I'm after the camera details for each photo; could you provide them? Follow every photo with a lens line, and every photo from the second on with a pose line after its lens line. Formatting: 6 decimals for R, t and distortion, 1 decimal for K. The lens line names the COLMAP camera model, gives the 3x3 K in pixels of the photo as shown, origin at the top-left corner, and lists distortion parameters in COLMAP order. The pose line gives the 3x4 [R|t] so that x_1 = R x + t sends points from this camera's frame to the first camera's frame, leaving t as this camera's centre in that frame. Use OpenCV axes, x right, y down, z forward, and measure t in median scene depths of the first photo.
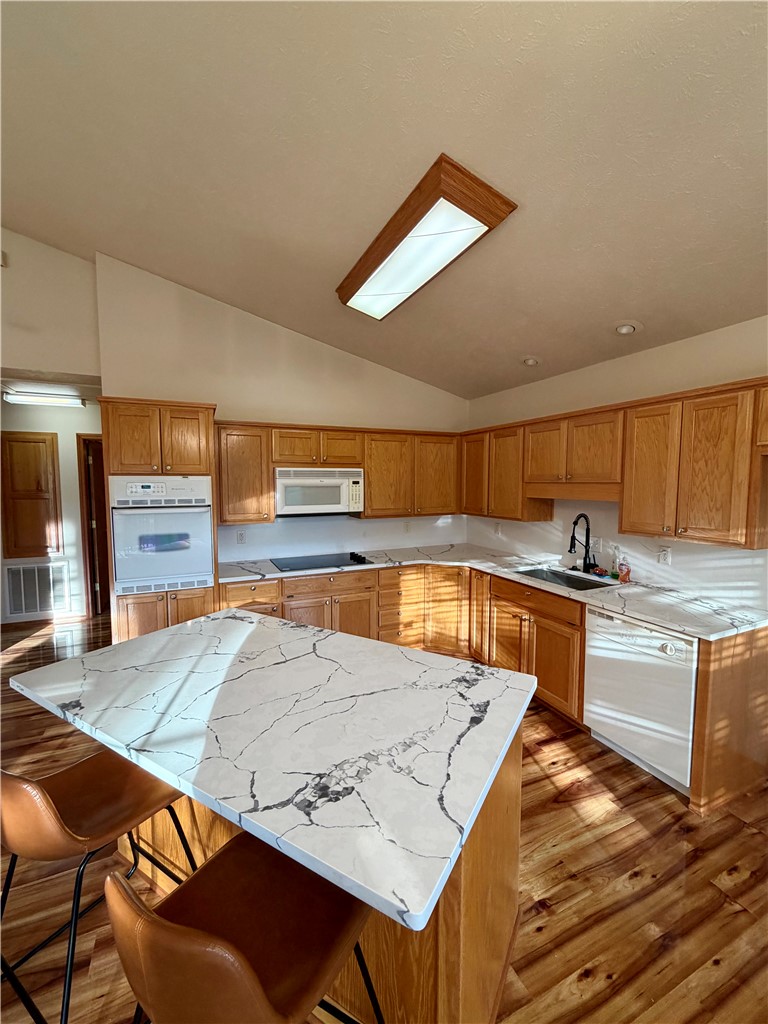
lens RADIAL K [[416.4, 0, 383.4], [0, 416.4, 511.7], [0, 0, 1]] dist [0.000277, -0.000159]
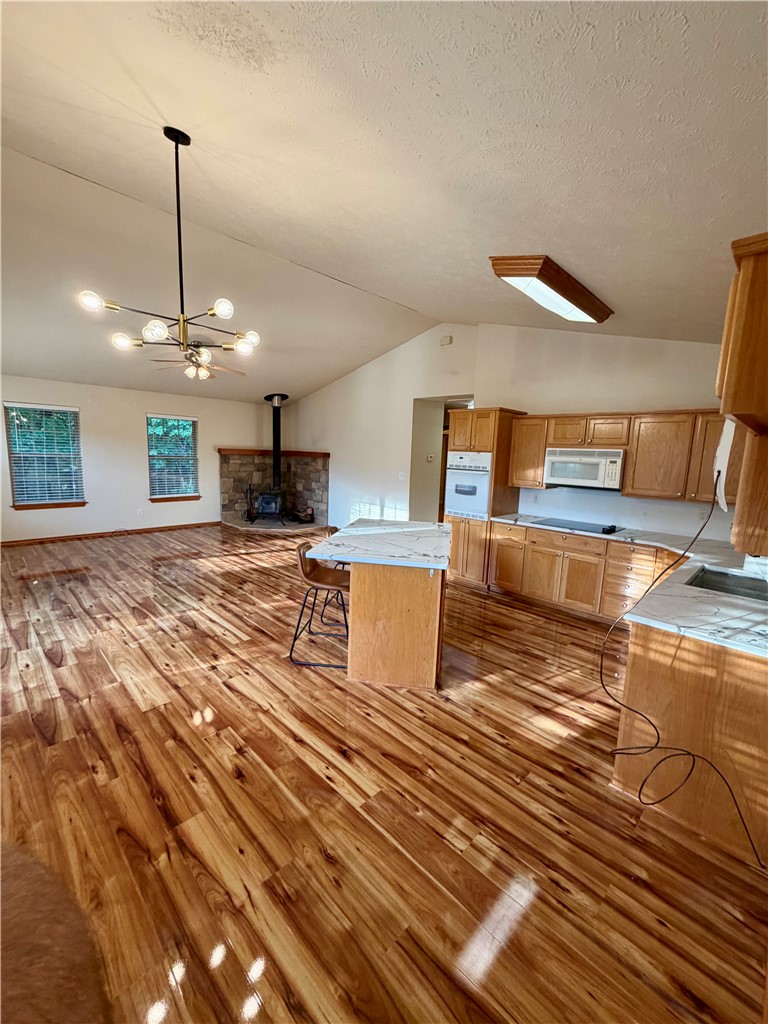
lens RADIAL K [[416.4, 0, 386.2], [0, 416.4, 511.6], [0, 0, 1]] dist [0.000277, -0.000159]
pose [[0.357411, 0.148124, -0.922126, 0.988306], [-0.104481, 0.987487, 0.118127, -0.008498], [0.928085, 0.054125, 0.368415, 0.039409]]
